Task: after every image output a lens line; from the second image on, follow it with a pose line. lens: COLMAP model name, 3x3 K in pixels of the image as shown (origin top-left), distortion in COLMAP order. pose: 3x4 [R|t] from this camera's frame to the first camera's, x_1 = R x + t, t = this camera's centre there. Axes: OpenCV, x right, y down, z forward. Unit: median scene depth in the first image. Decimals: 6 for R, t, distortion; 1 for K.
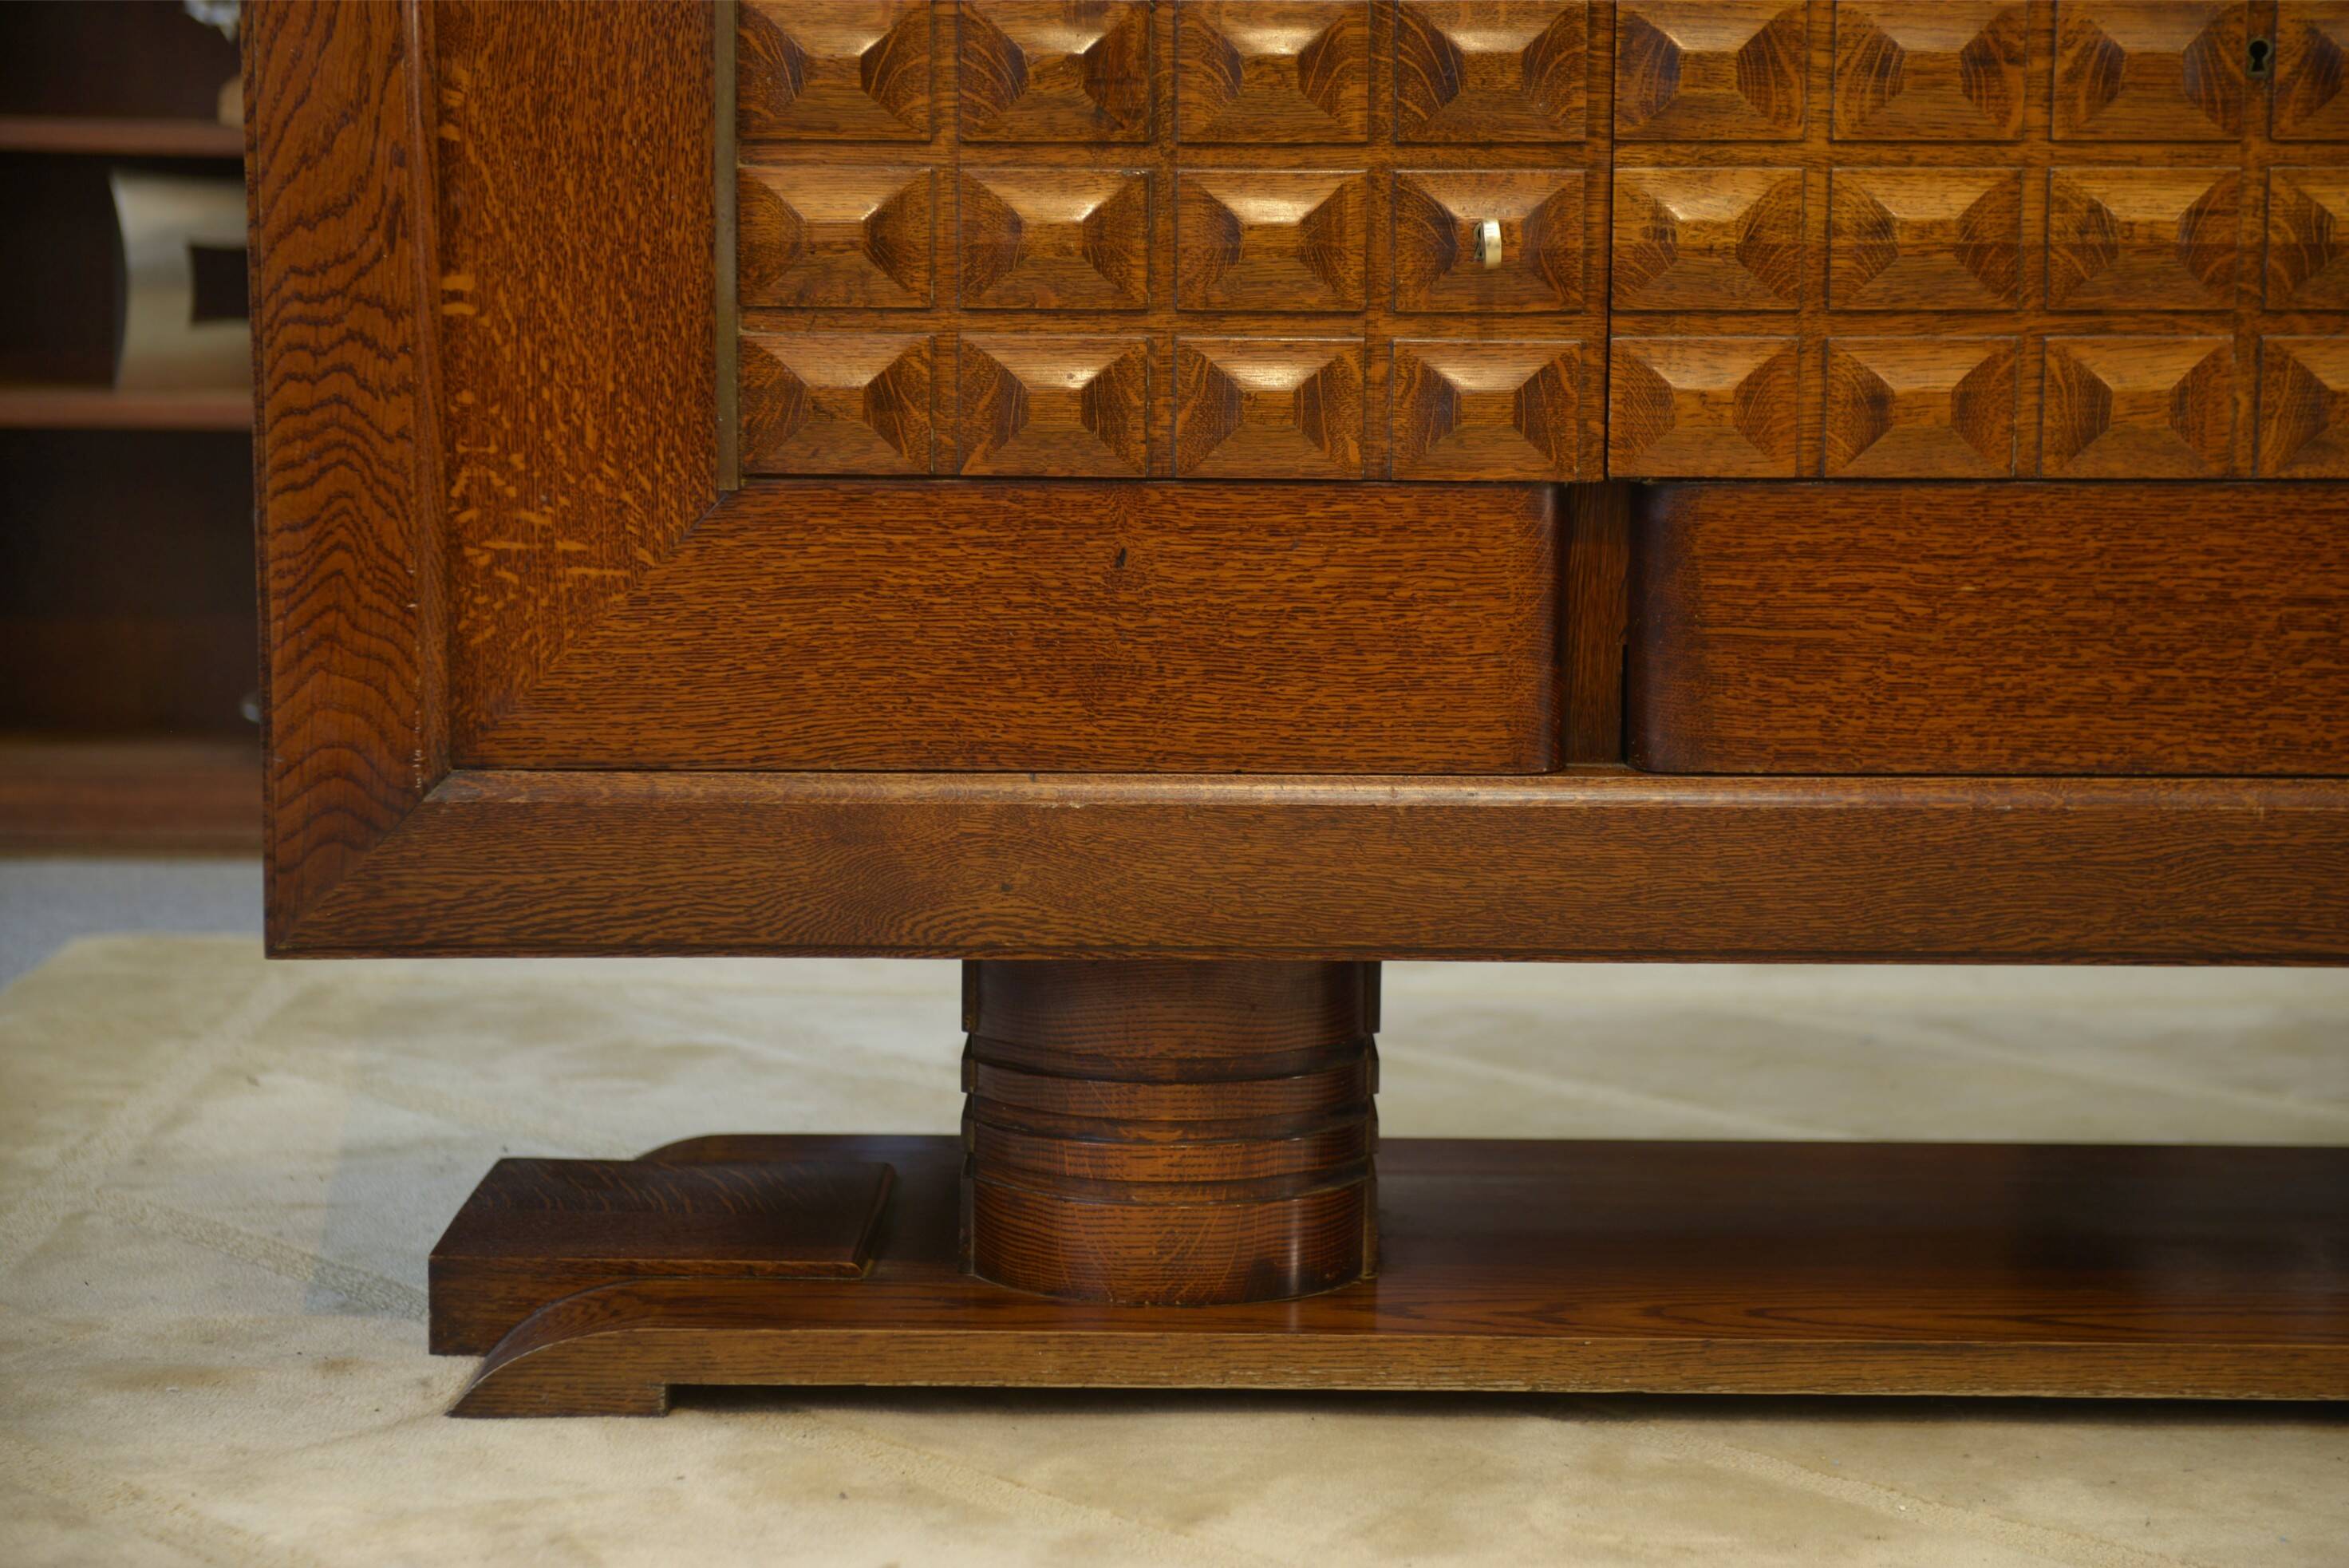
lens RADIAL K [[4440.8, 0, 1174.5], [0, 4440.8, 784.0], [0, 0, 1]] dist [0.153816, -0.624148]
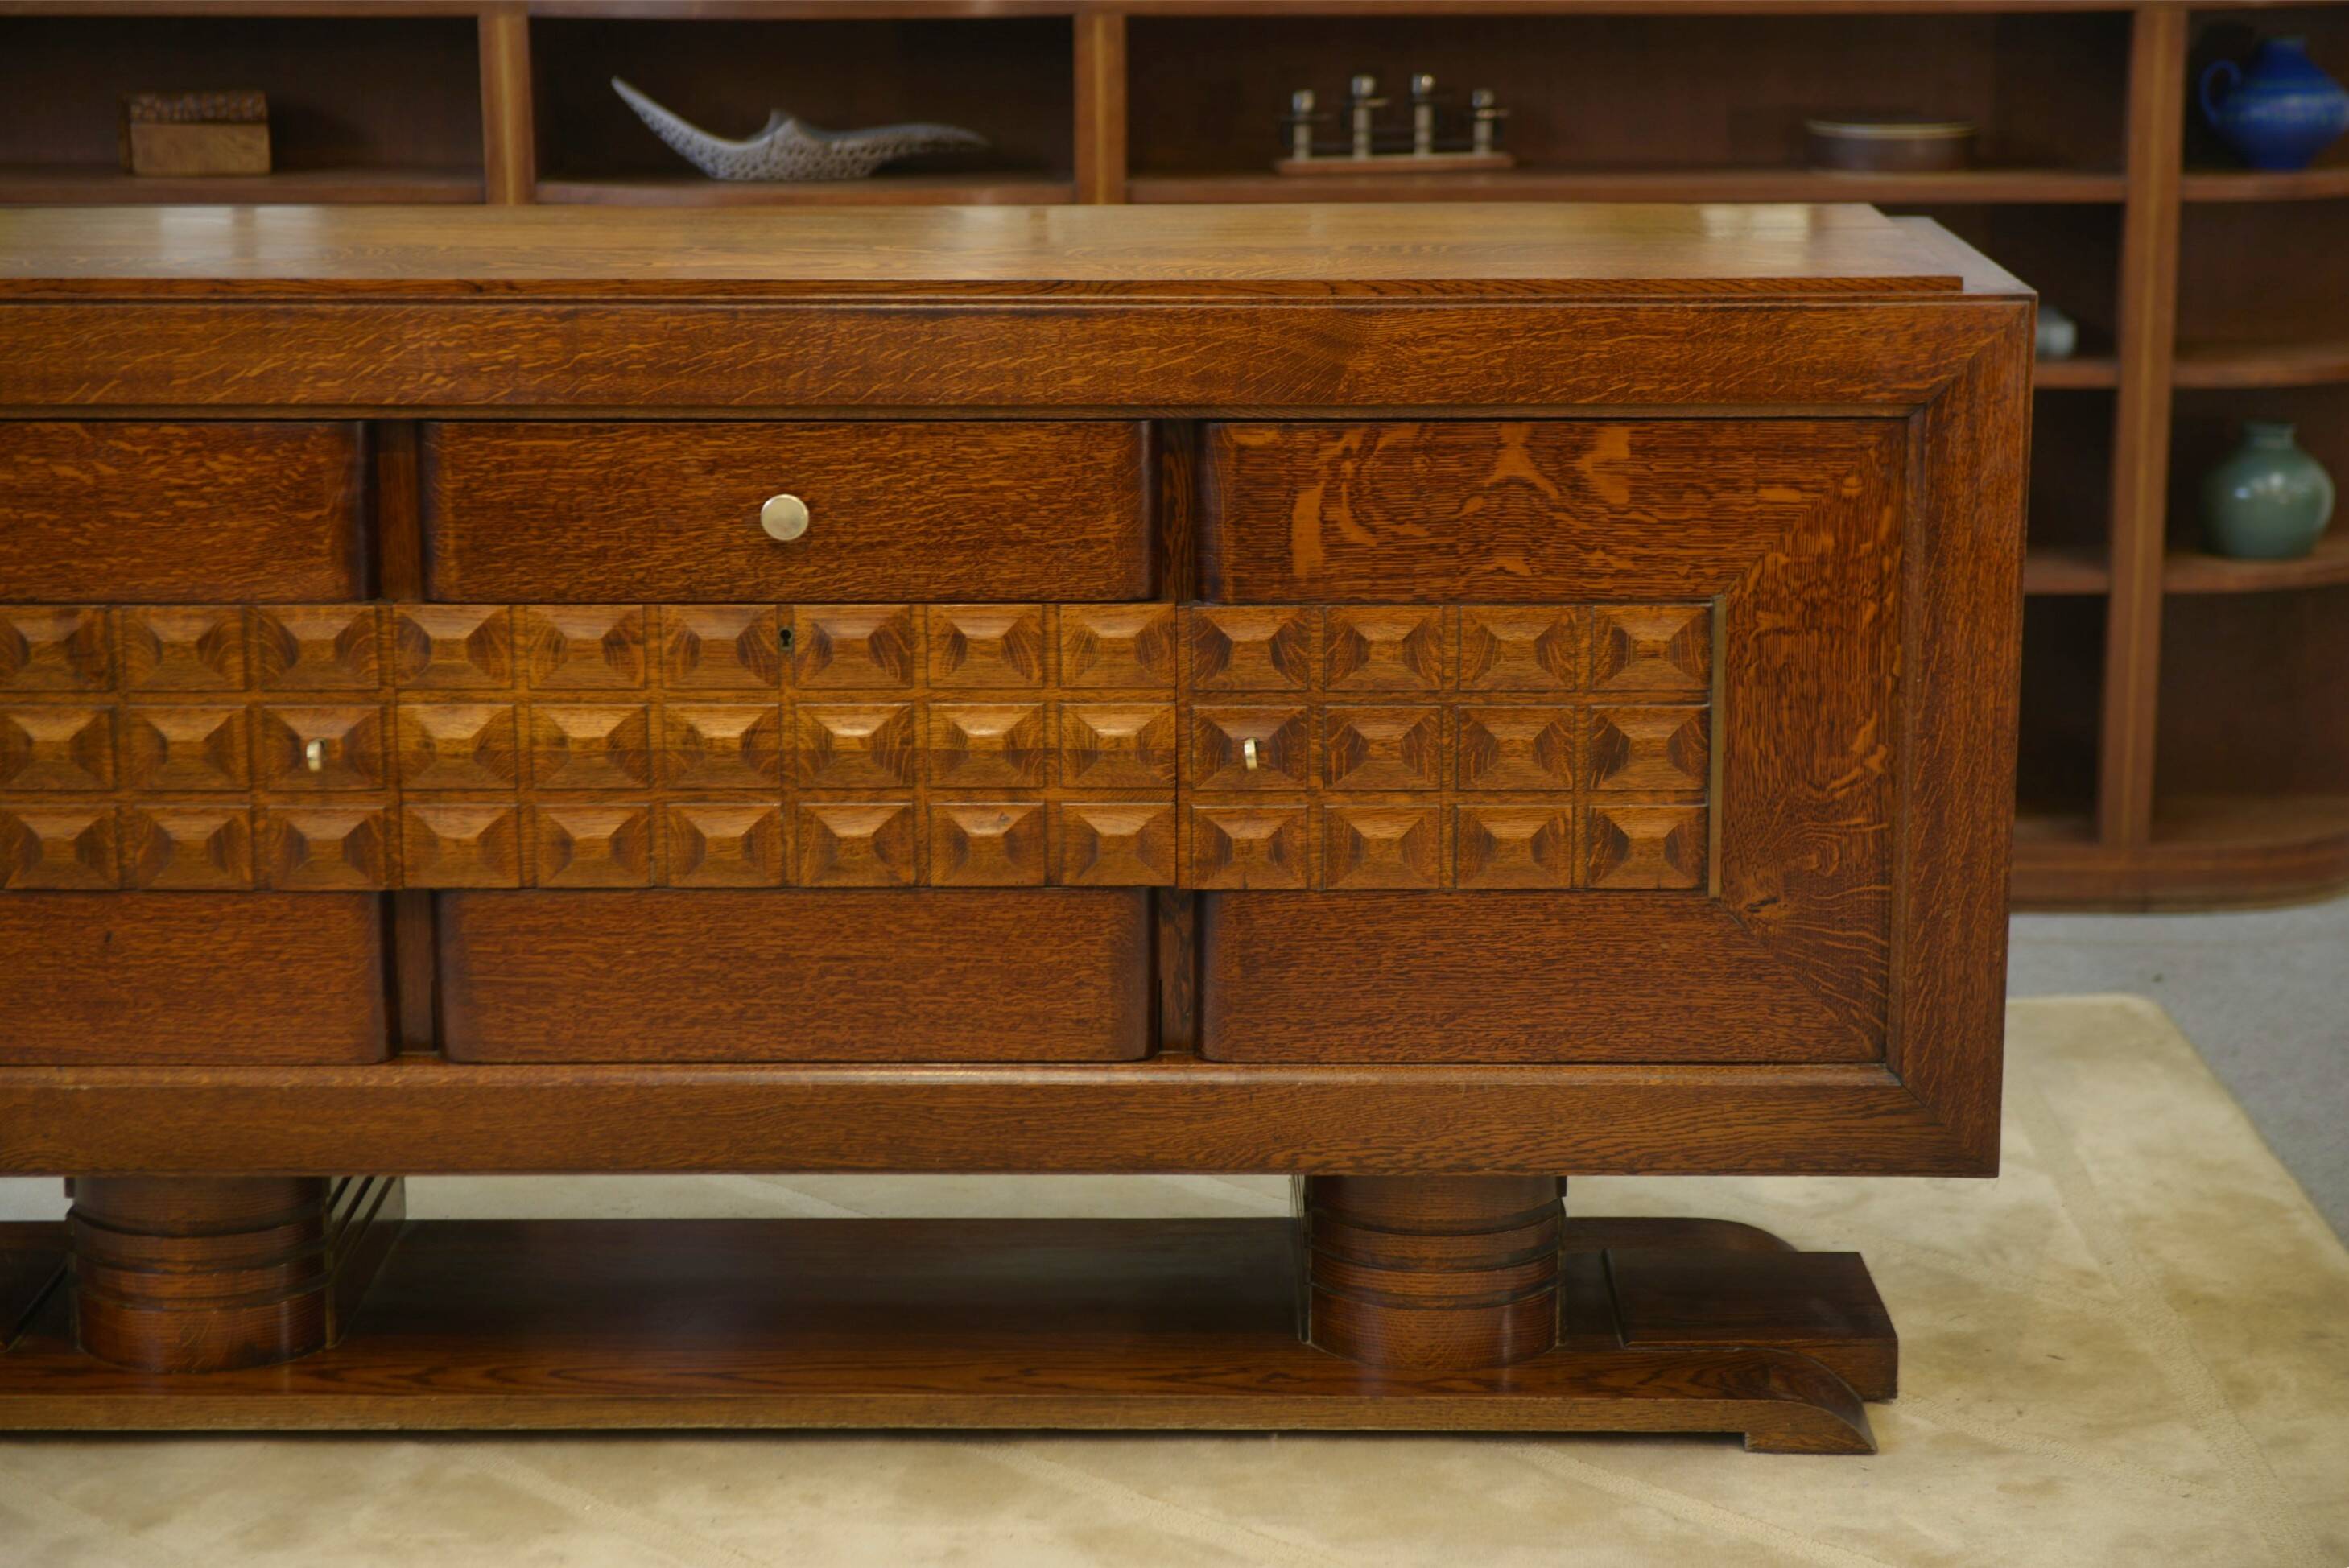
lens RADIAL K [[4440.3, 0, 1174.5], [0, 4440.3, 784.0], [0, 0, 1]] dist [0.153816, -0.624148]
pose [[0.999972, -0.006289, 0.003966, 0.372900], [0.005959, 0.996895, 0.078521, -0.233412], [-0.004448, -0.078496, 0.996905, -0.628821]]
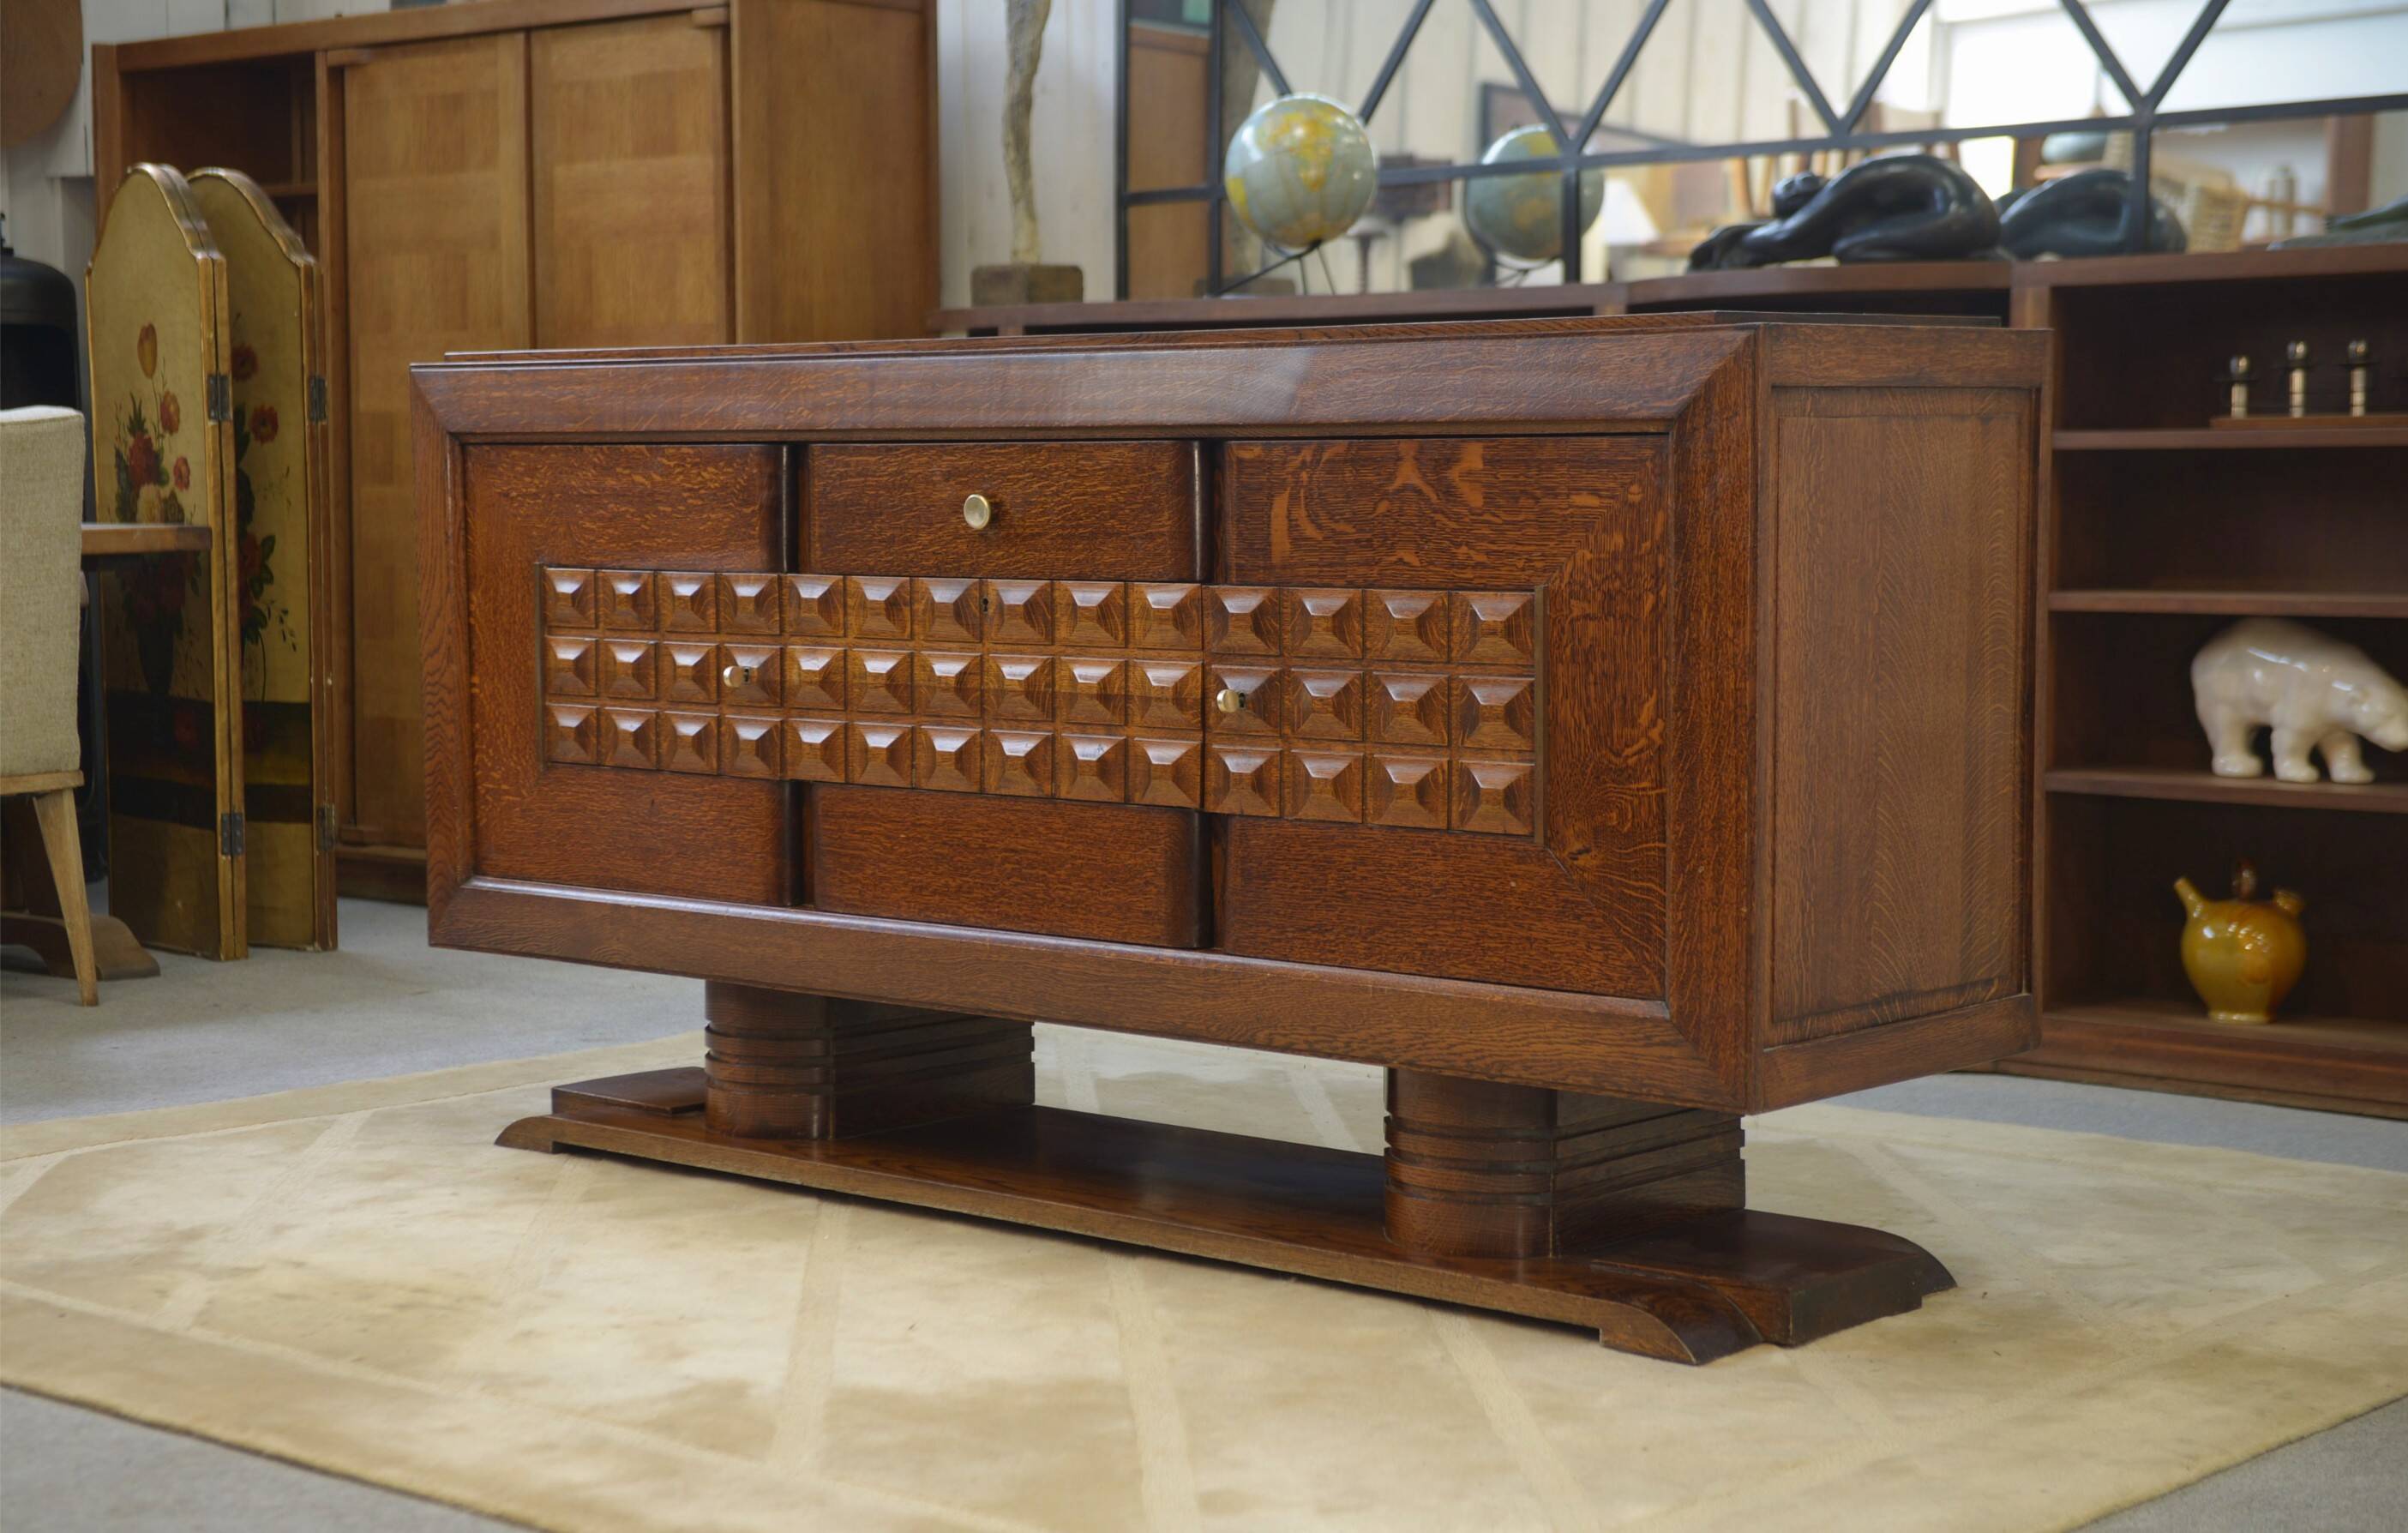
lens RADIAL K [[3875.9, 0, 1195.6], [0, 3875.9, 852.7], [0, 0, 1]] dist [0.129323, -0.054426]
pose [[0.756458, 0.058570, -0.651415, 1.565560], [-0.090459, 0.995779, -0.015513, -0.018555], [0.647757, 0.070661, 0.758563, -0.385151]]
